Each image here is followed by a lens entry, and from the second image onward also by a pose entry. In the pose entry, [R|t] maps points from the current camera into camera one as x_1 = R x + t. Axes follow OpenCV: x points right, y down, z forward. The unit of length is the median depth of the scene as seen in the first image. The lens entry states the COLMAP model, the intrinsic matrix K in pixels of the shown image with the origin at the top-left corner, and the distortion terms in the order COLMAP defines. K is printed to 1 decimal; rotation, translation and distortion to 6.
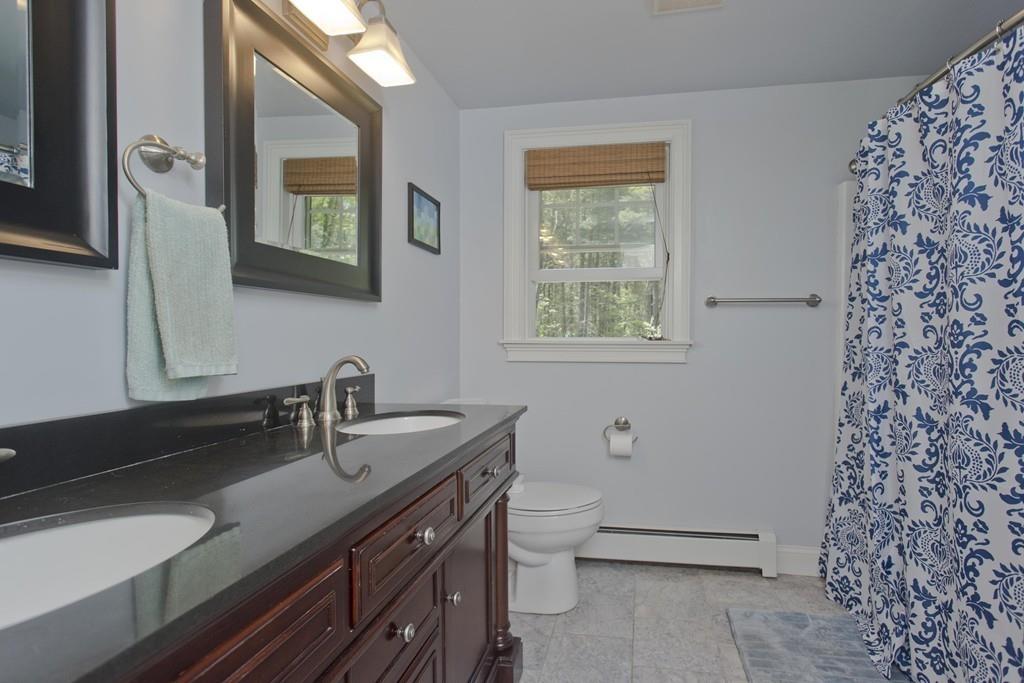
lens RADIAL K [[485.0, 0, 555.1], [0, 485.0, 341.0], [0, 0, 1]] dist [-0.000620, 0.000726]
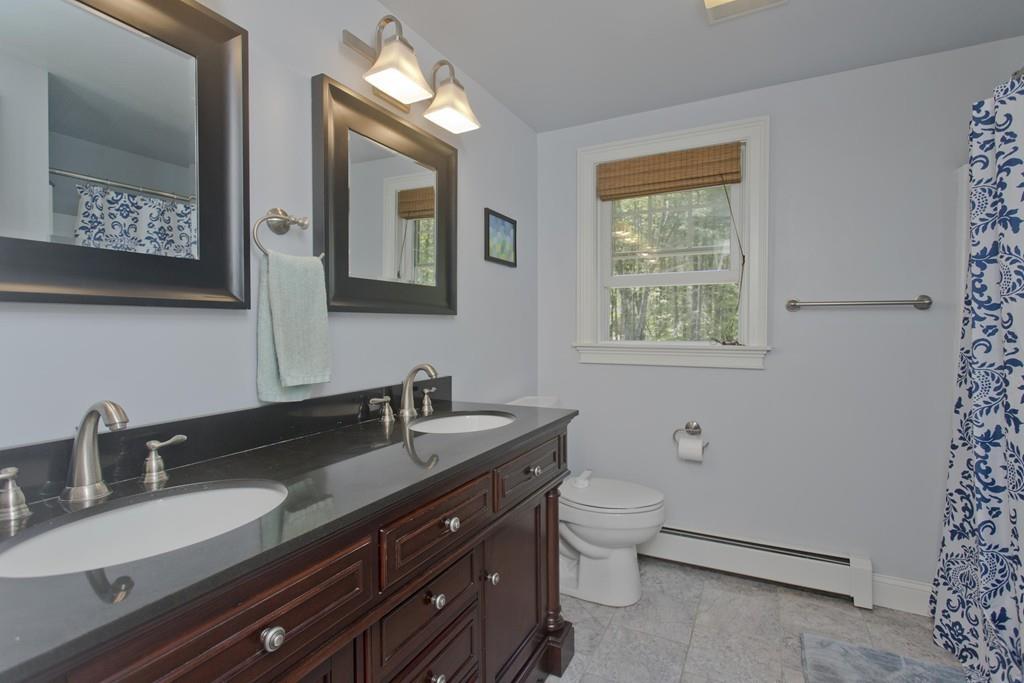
lens RADIAL K [[466.3, 0, 522.5], [0, 466.3, 331.5], [0, 0, 1]] dist [-0.000046, -0.000249]
pose [[0.955537, 0.003329, -0.294852, 0.129196], [-0.003051, 0.999994, 0.001401, -0.043477], [0.294855, -0.000439, 0.955542, -0.033298]]
